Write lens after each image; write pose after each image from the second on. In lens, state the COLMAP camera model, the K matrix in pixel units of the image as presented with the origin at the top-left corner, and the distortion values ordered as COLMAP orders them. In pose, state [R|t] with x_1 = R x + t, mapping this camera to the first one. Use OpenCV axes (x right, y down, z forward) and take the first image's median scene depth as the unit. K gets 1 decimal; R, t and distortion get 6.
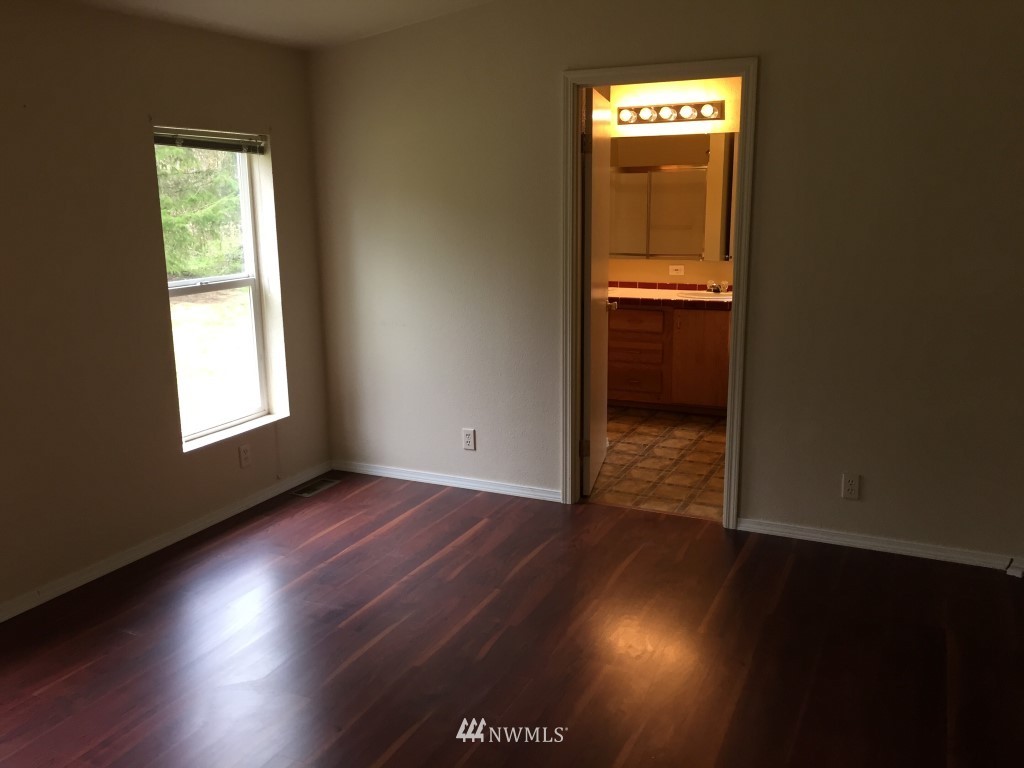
lens RADIAL K [[869.8, 0, 511.1], [0, 869.8, 382.6], [0, 0, 1]] dist [0.061851, -0.142276]
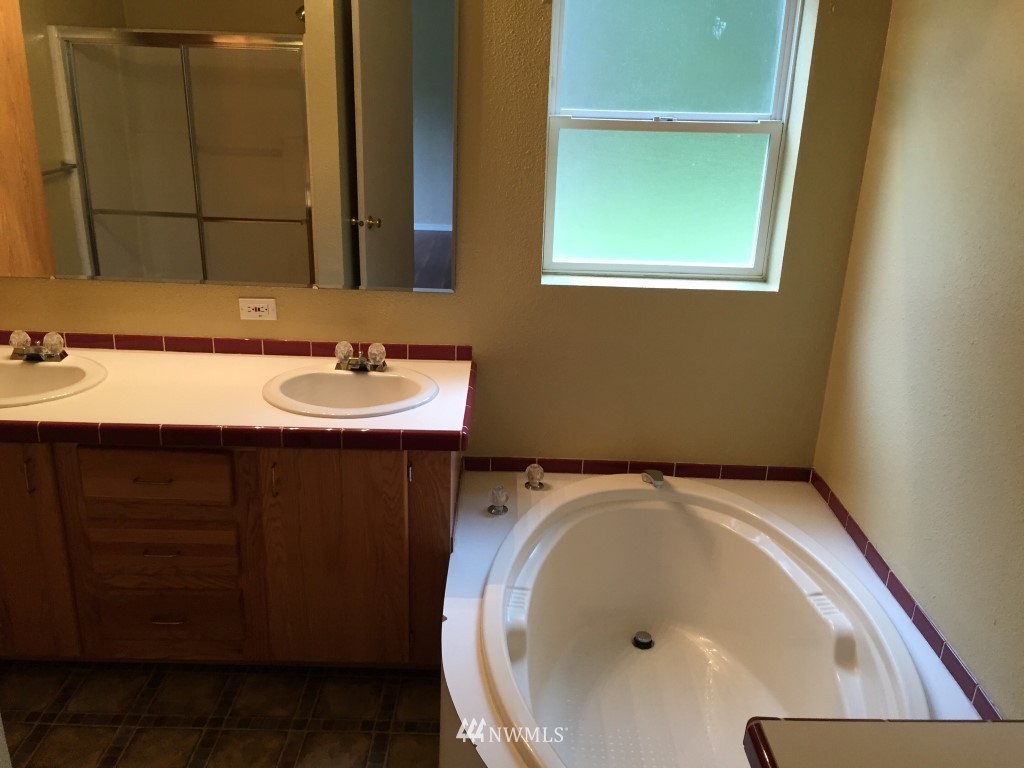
lens RADIAL K [[869.8, 0, 511.1], [0, 869.8, 382.6], [0, 0, 1]] dist [0.061851, -0.142276]
pose [[0.901777, -0.106935, 0.418764, 0.110952], [0.046569, 0.987308, 0.151834, -0.139570], [-0.429685, -0.117419, 0.895312, 0.525764]]
